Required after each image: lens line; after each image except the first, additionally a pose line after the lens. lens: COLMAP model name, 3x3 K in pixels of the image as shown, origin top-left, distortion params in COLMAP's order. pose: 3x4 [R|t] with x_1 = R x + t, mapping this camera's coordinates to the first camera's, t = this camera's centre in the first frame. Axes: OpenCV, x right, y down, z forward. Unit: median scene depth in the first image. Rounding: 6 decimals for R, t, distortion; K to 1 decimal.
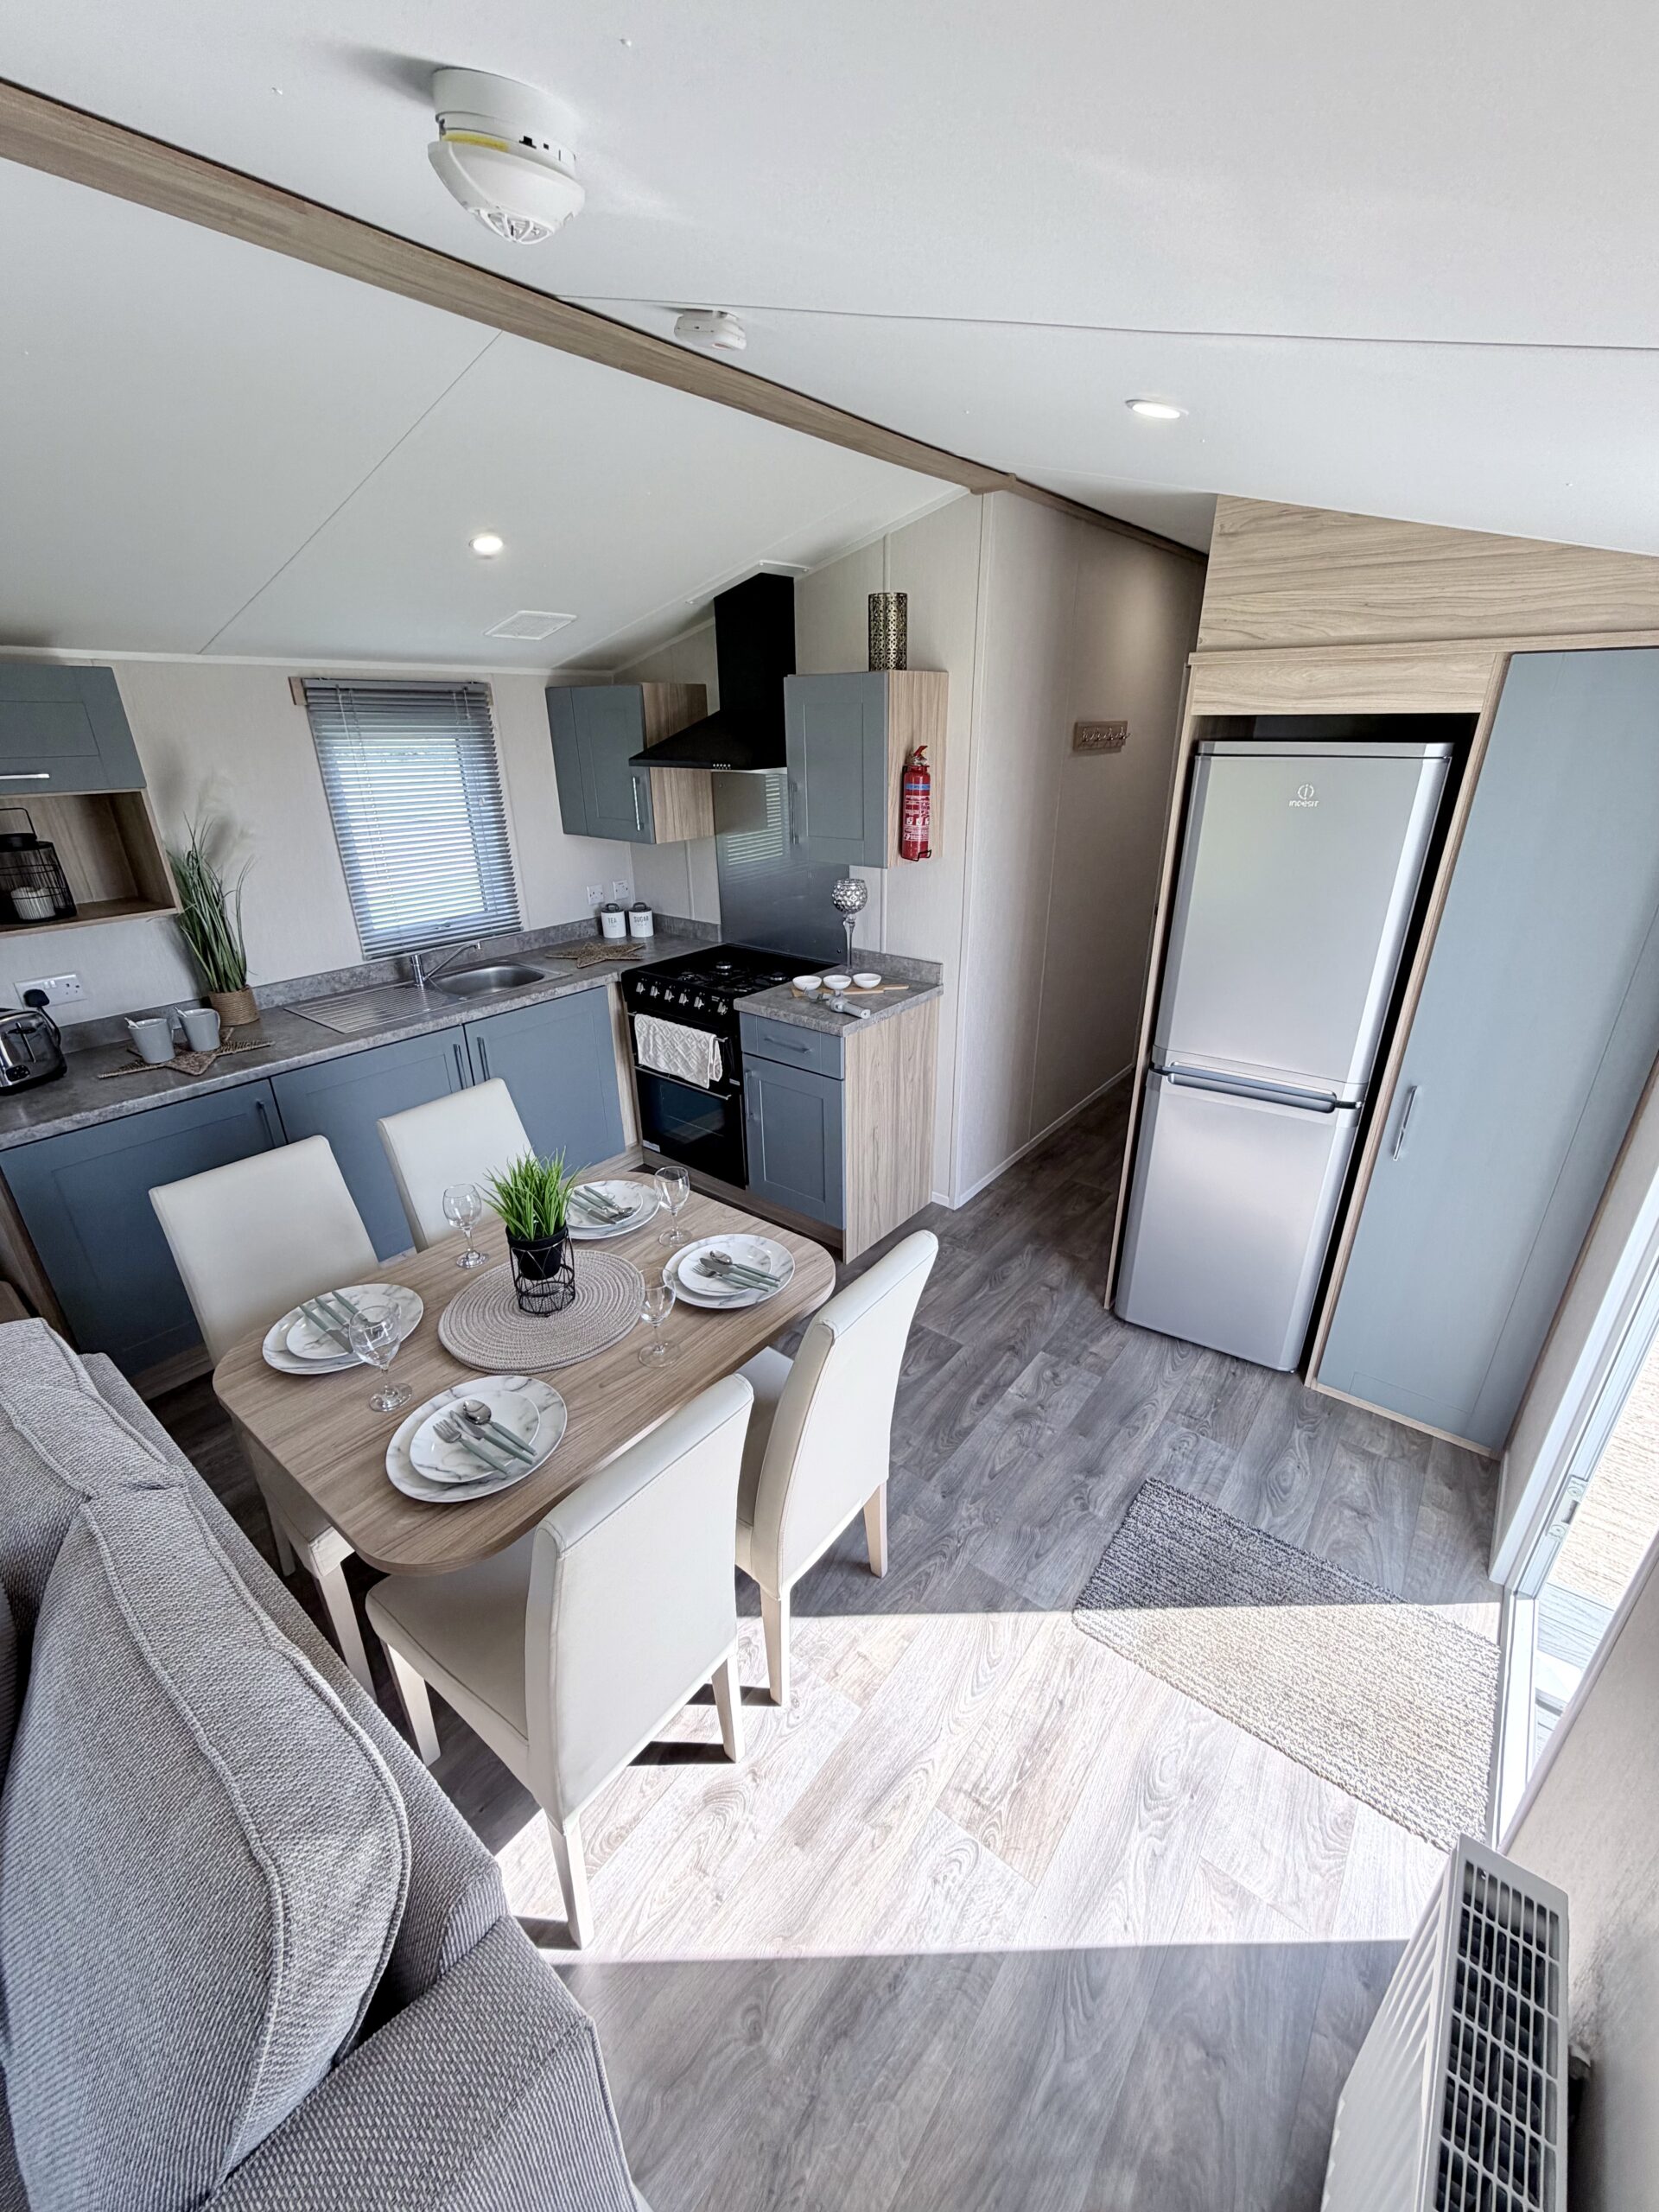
lens RADIAL K [[878.5, 0, 829.7], [0, 878.5, 1103.7], [0, 0, 1]] dist [0.001045, -0.000536]
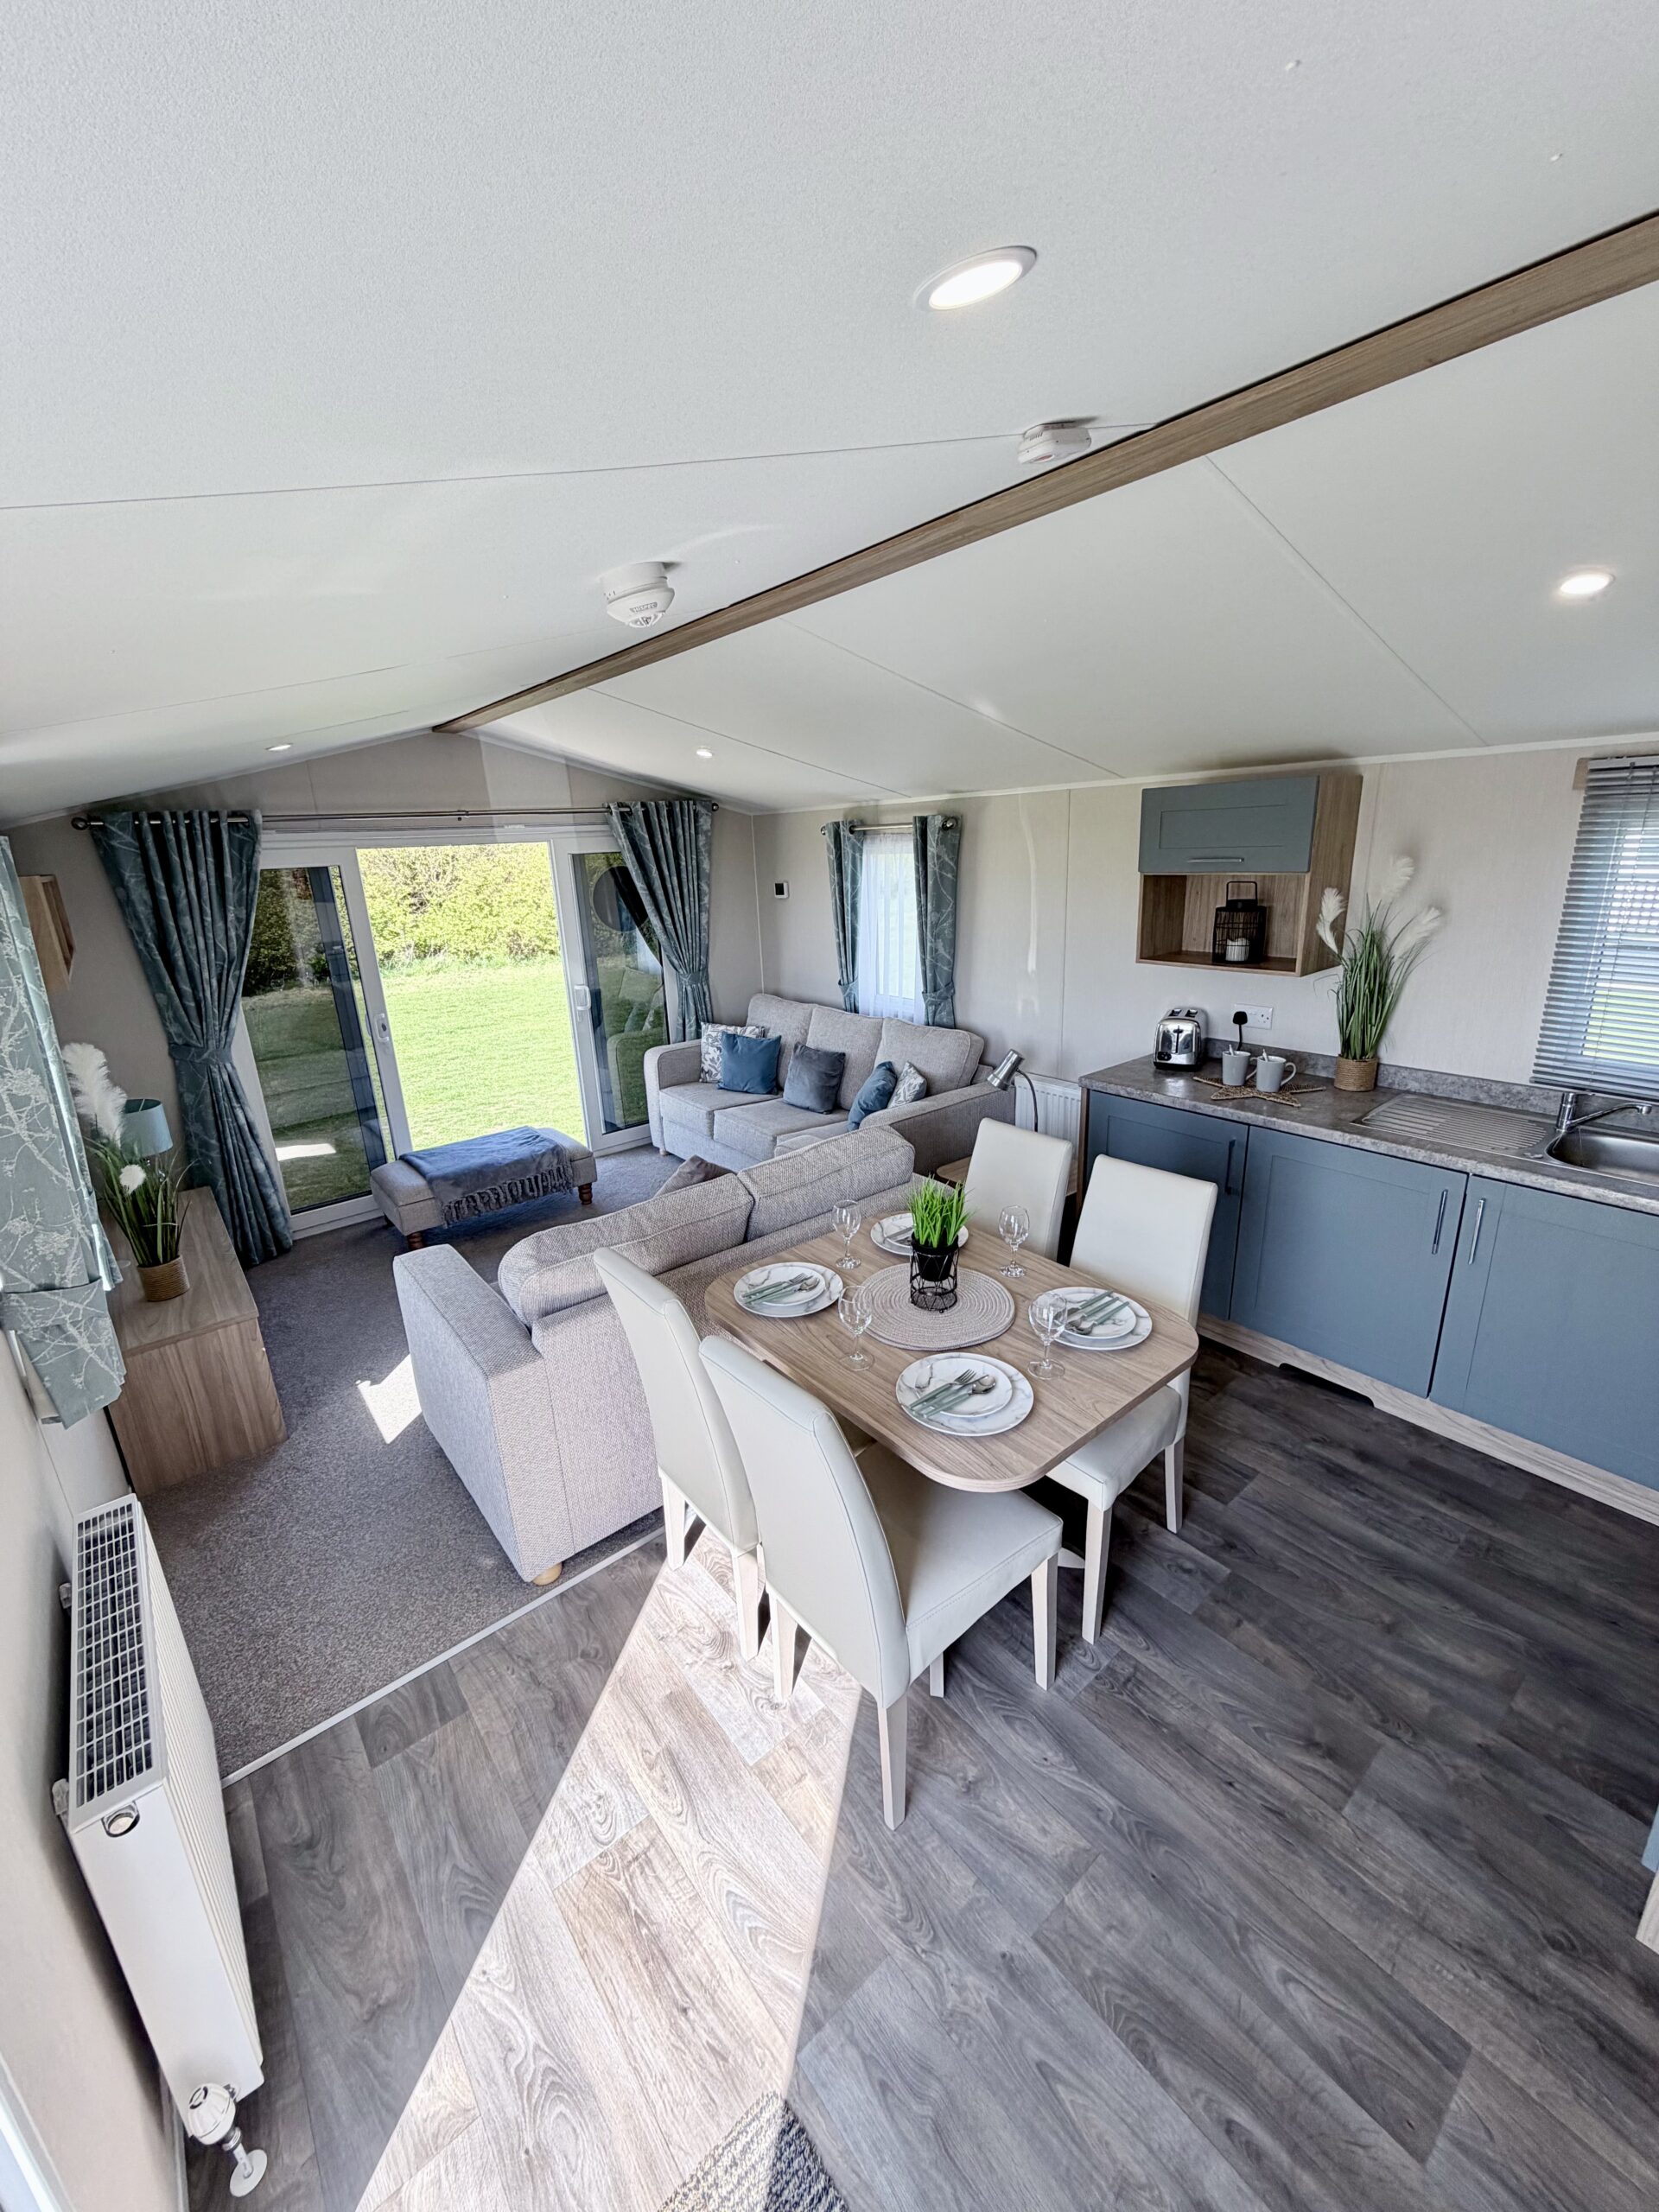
lens RADIAL K [[878.5, 0, 831.4], [0, 878.5, 1103.1], [0, 0, 1]] dist [0.001045, -0.000536]
pose [[-0.218625, 0.299669, -0.928656, 0.678227], [-0.349347, 0.864563, 0.361230, -0.359666], [0.911131, 0.403397, -0.084327, 0.782493]]
